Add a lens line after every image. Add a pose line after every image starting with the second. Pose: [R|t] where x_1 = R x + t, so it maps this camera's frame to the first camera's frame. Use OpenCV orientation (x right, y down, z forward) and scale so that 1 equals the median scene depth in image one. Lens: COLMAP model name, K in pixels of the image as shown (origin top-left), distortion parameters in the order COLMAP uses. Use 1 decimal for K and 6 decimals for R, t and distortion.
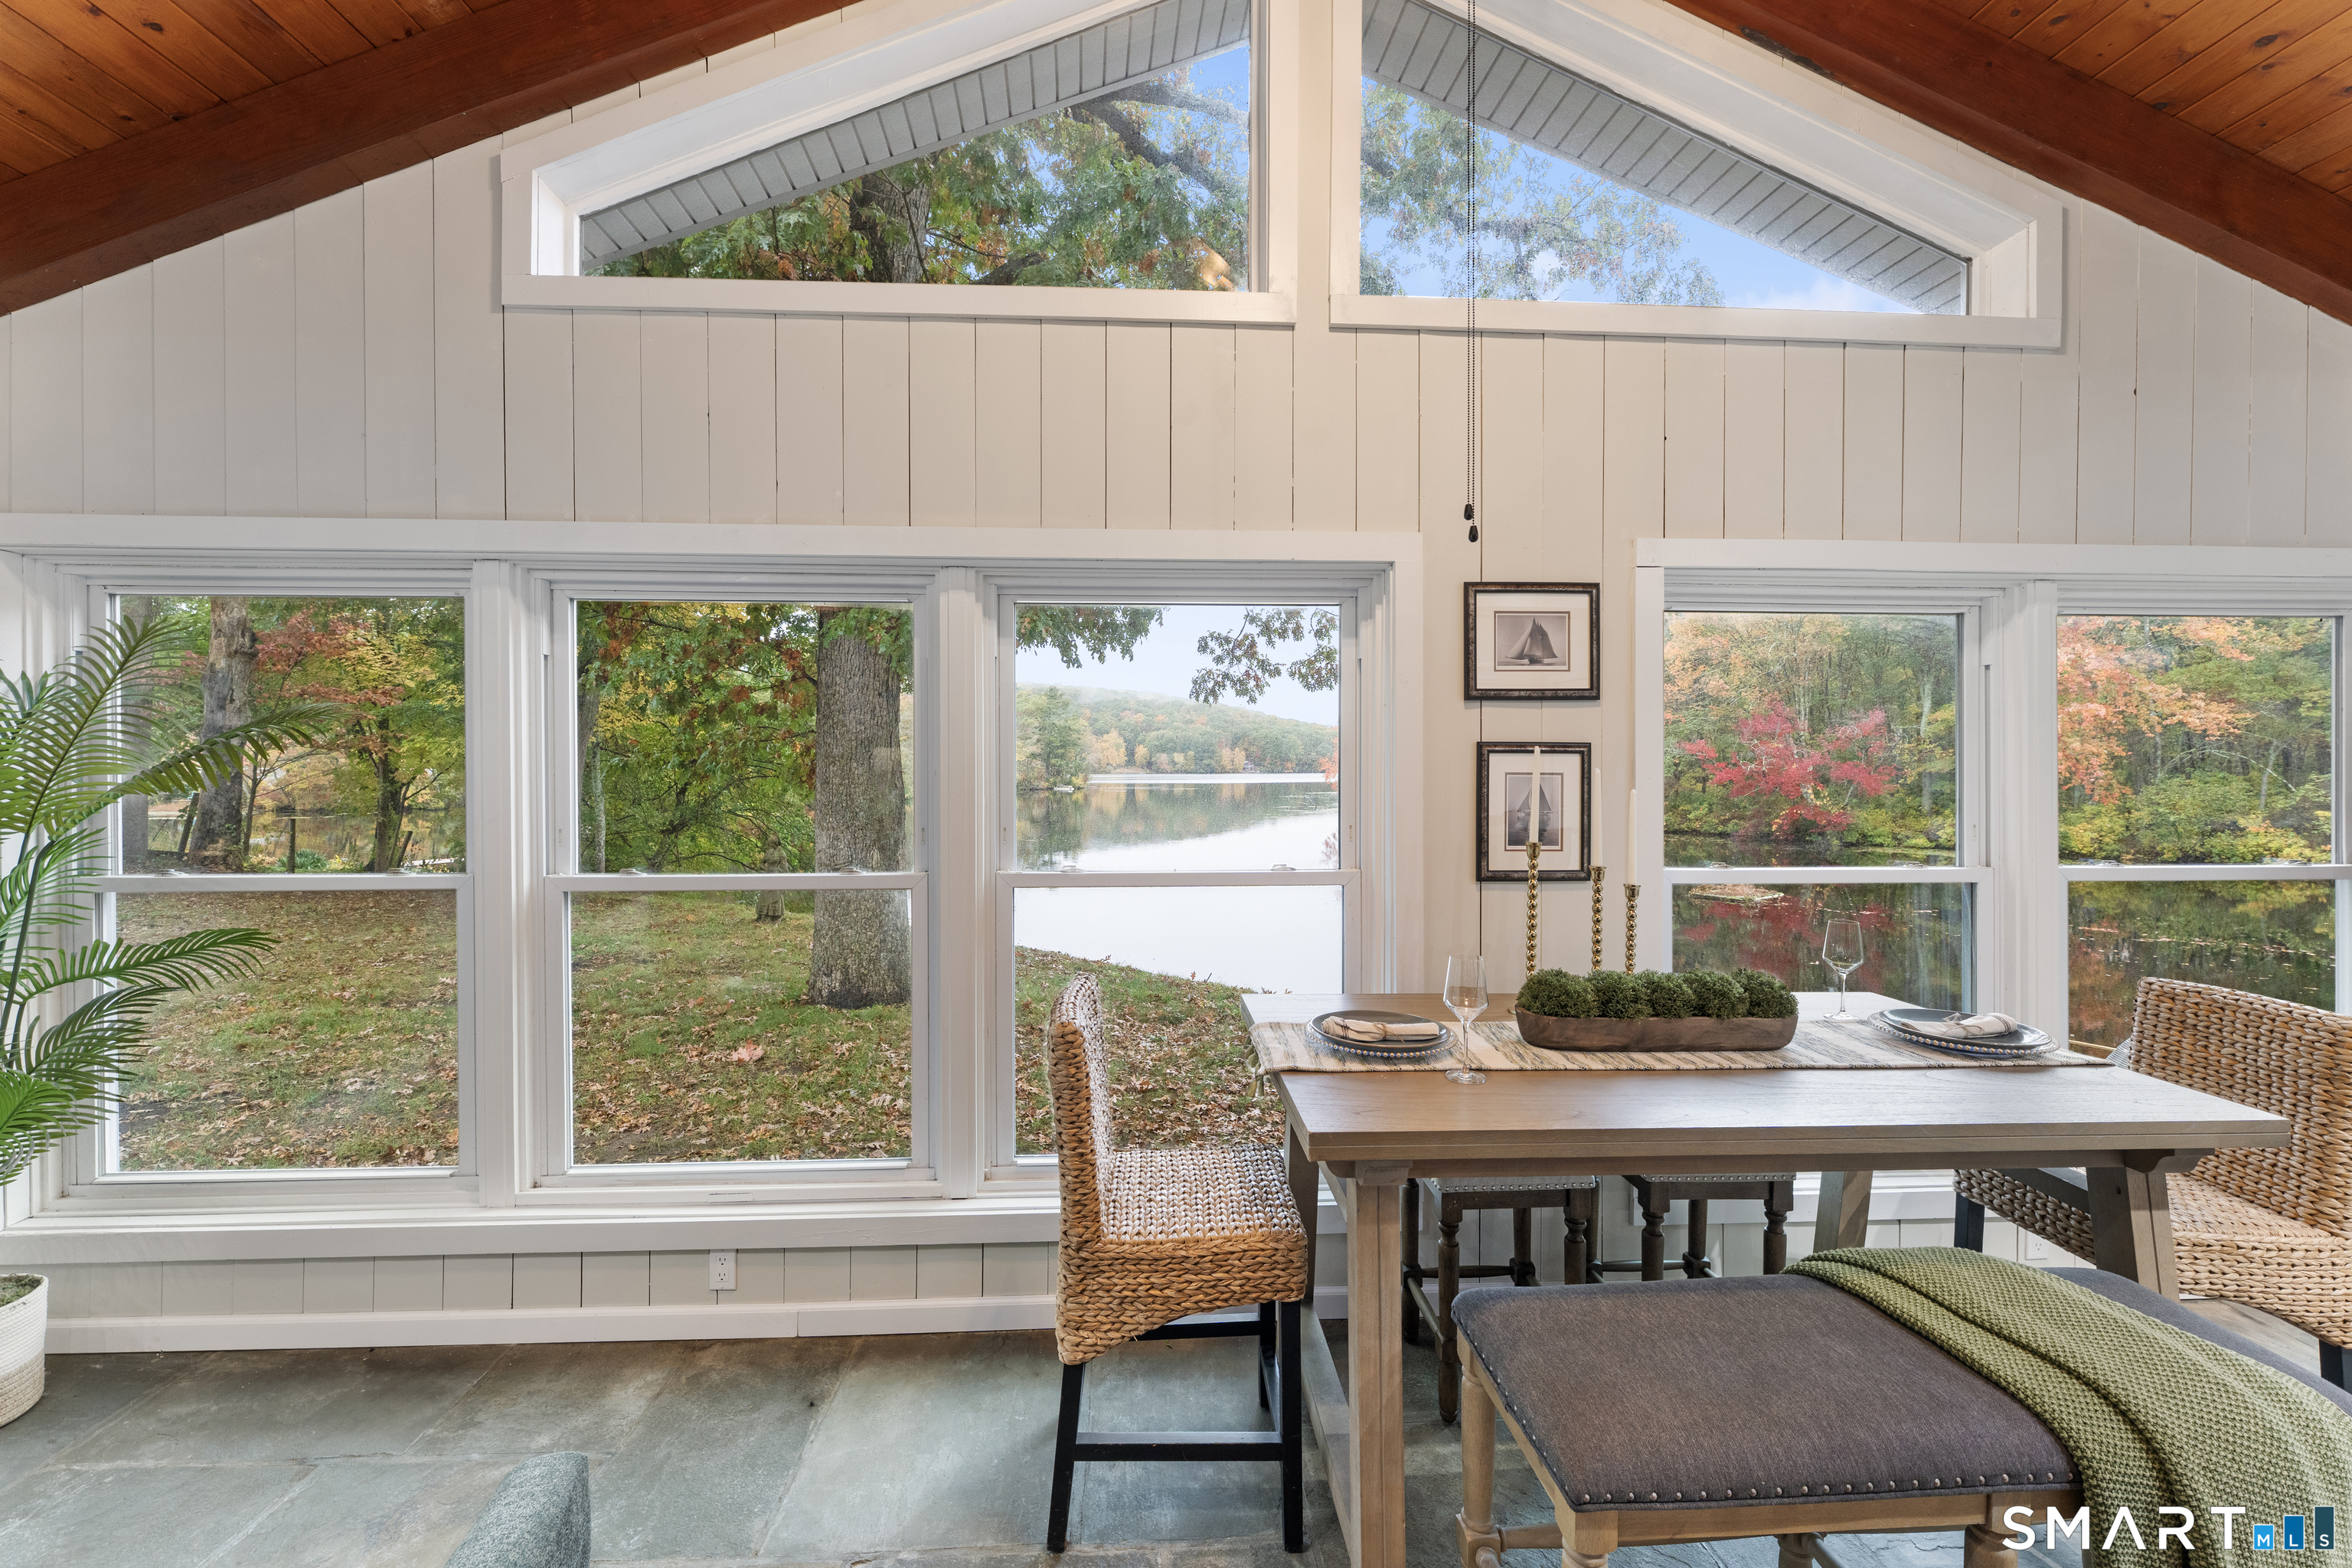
lens RADIAL K [[940.5, 0, 1176.4], [0, 940.5, 768.2], [0, 0, 1]] dist [-0.002009, 0.000100]
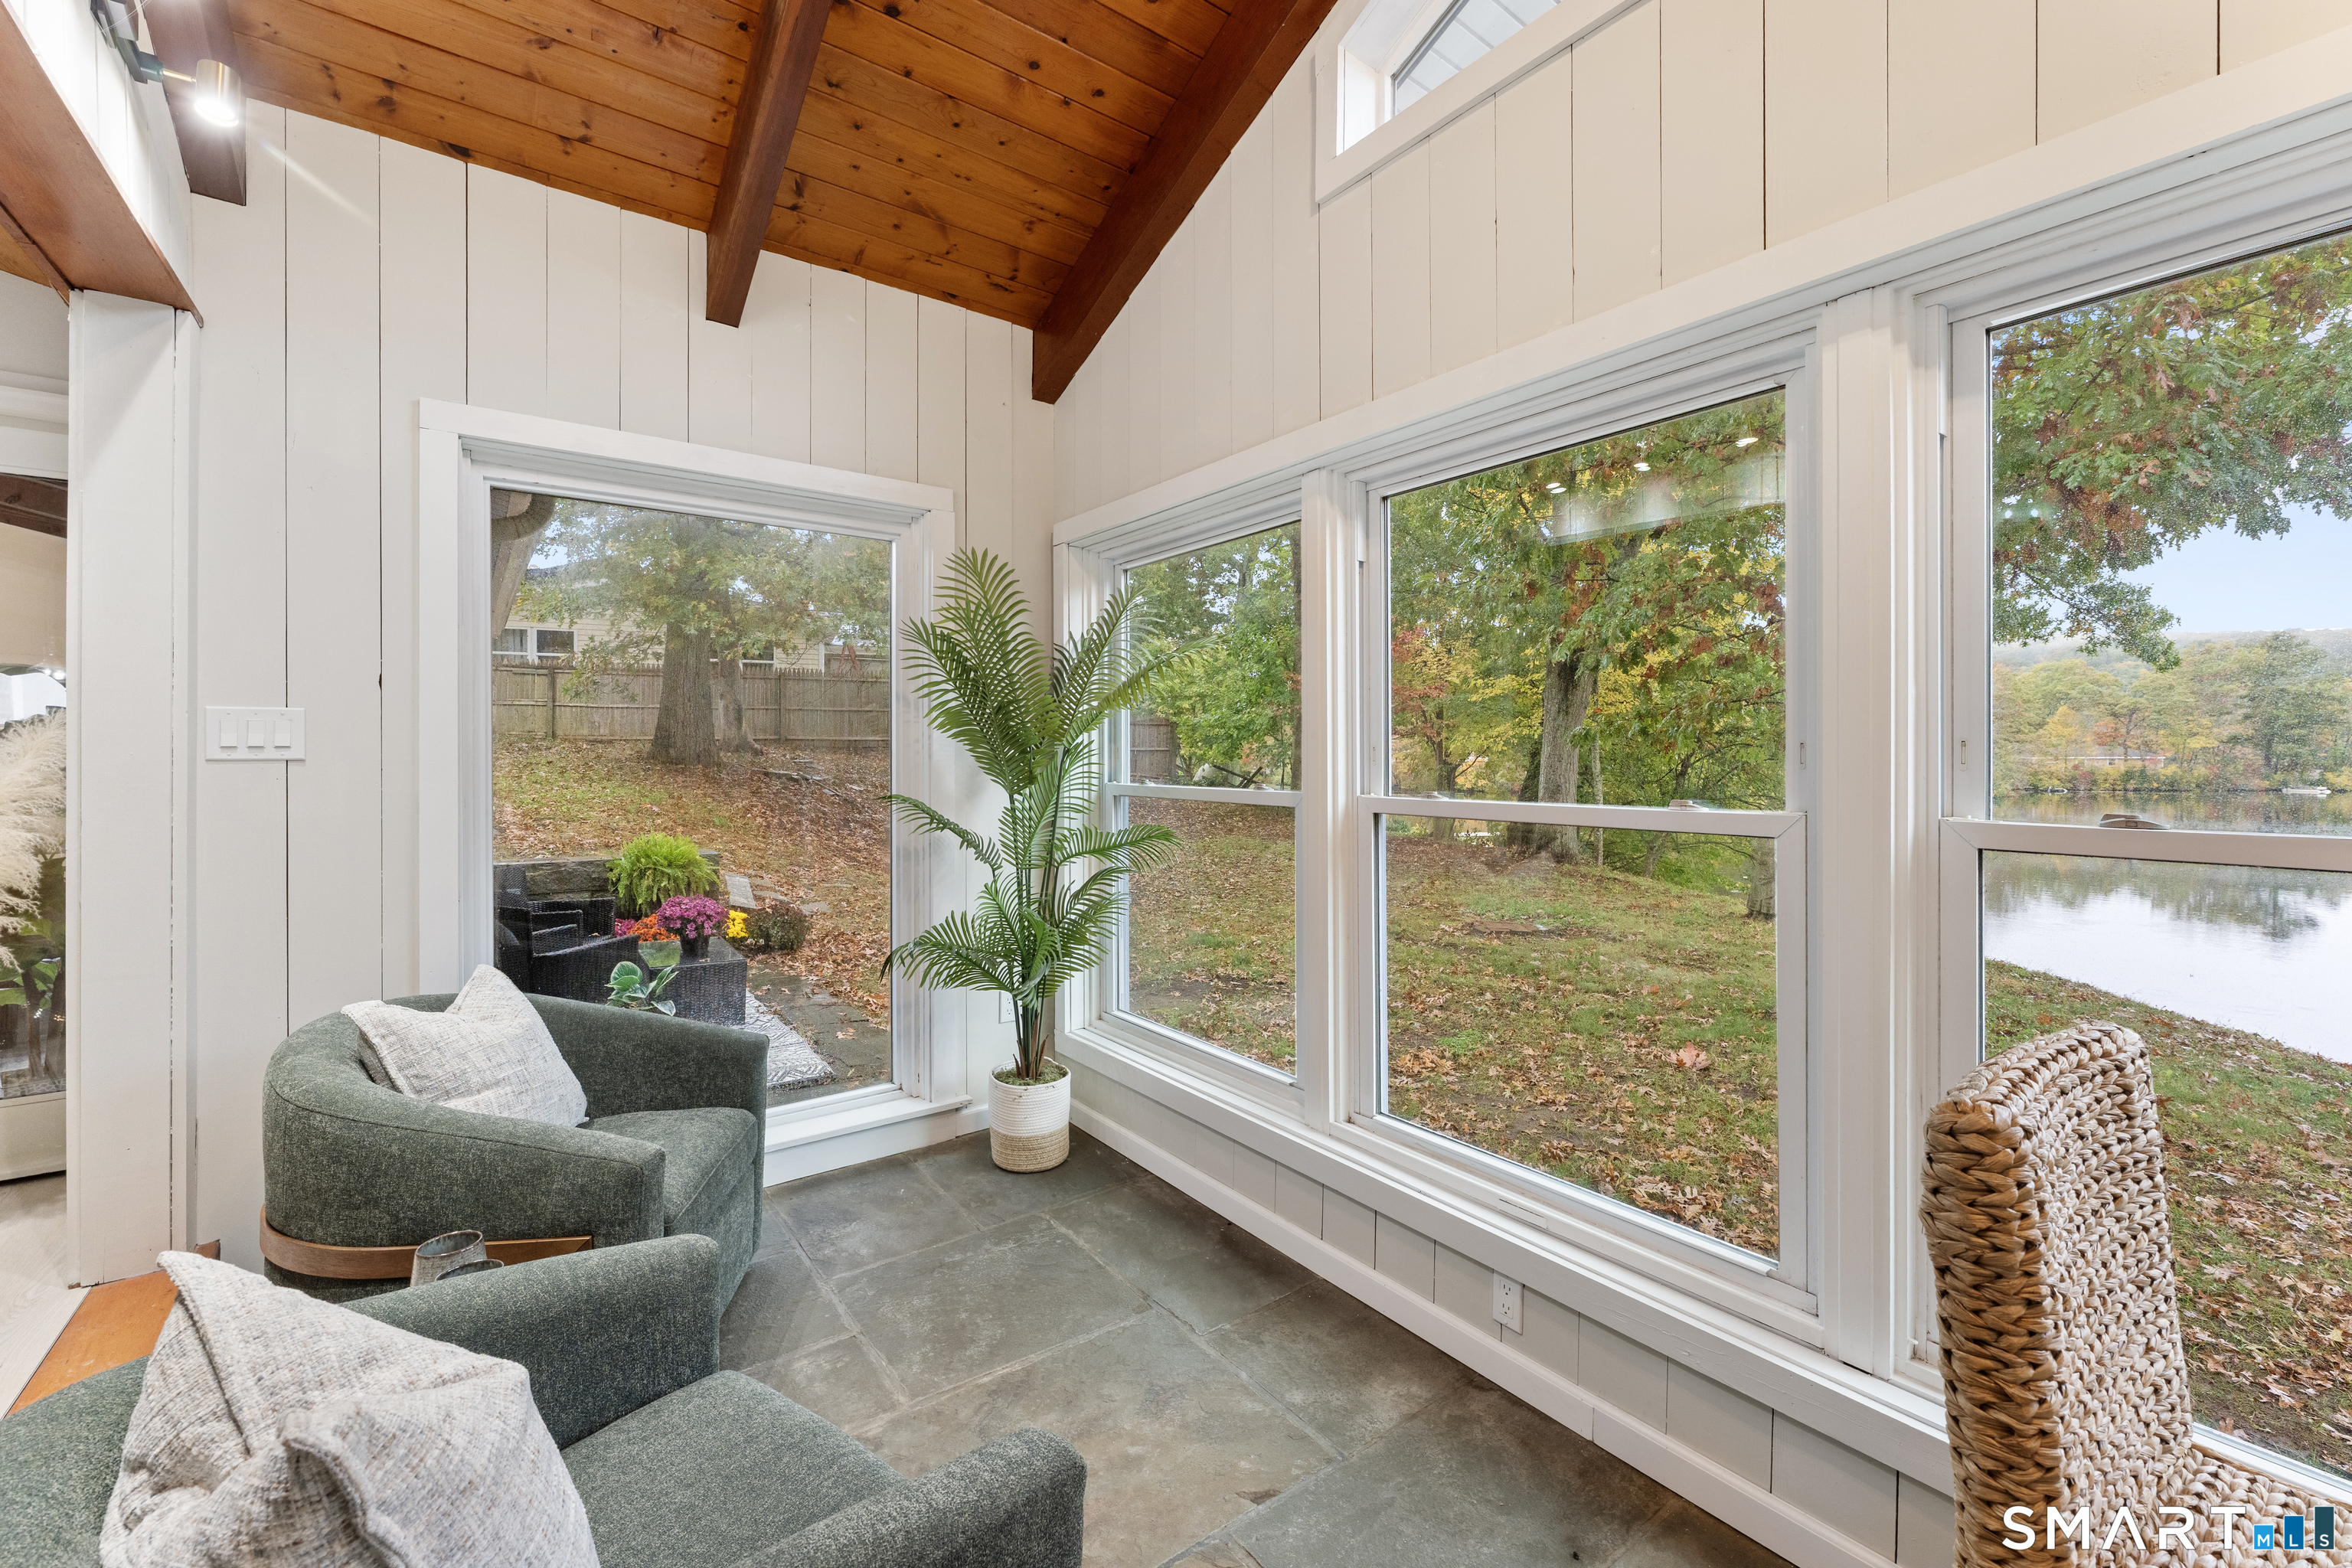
lens RADIAL K [[968.3, 0, 1180.8], [0, 968.3, 756.2], [0, 0, 1]] dist [-0.001044, 0.000379]
pose [[0.556815, 0.000796, -0.830636, 0.035219], [-0.002587, 0.999996, -0.000776, 0.076053], [0.830632, 0.002581, 0.556815, 0.306967]]
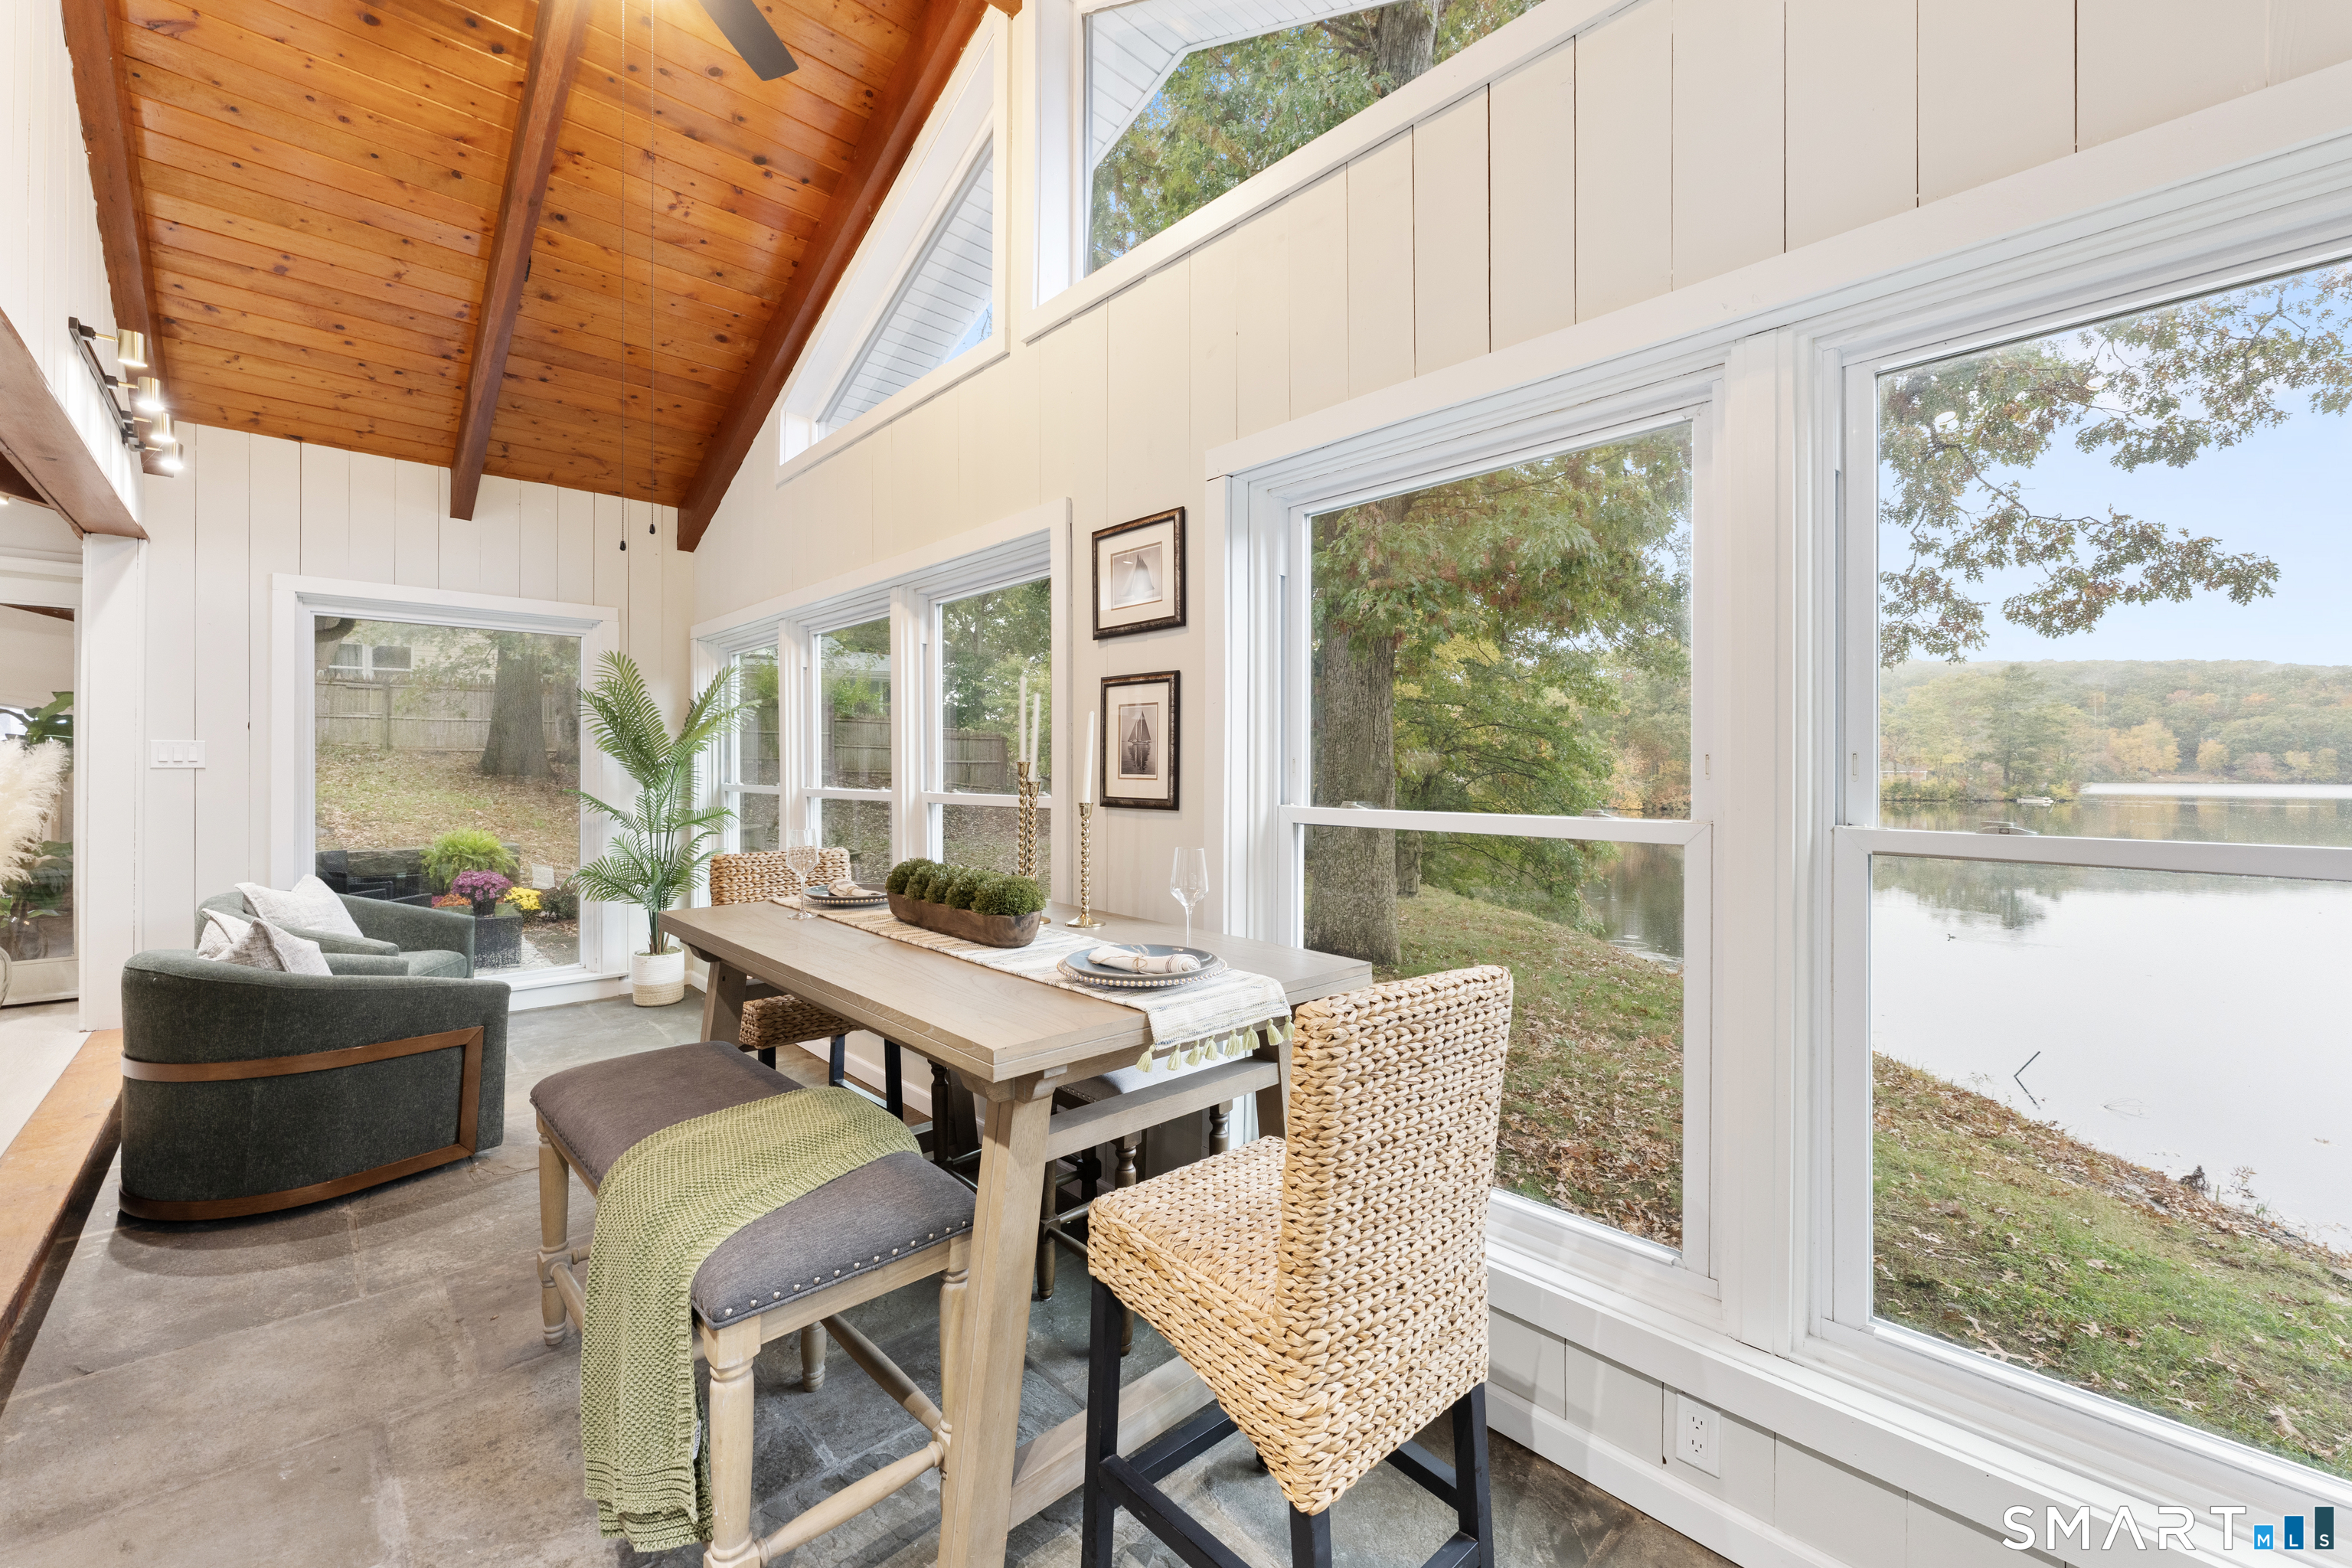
lens RADIAL K [[946.8, 0, 1174.0], [0, 946.8, 766.0], [0, 0, 1]] dist [-0.000876, 0.000190]
pose [[0.645652, -0.000084, -0.763632, 1.185651], [-0.004791, 0.999980, -0.004161, 0.076184], [0.763617, 0.006345, 0.645639, 0.356931]]
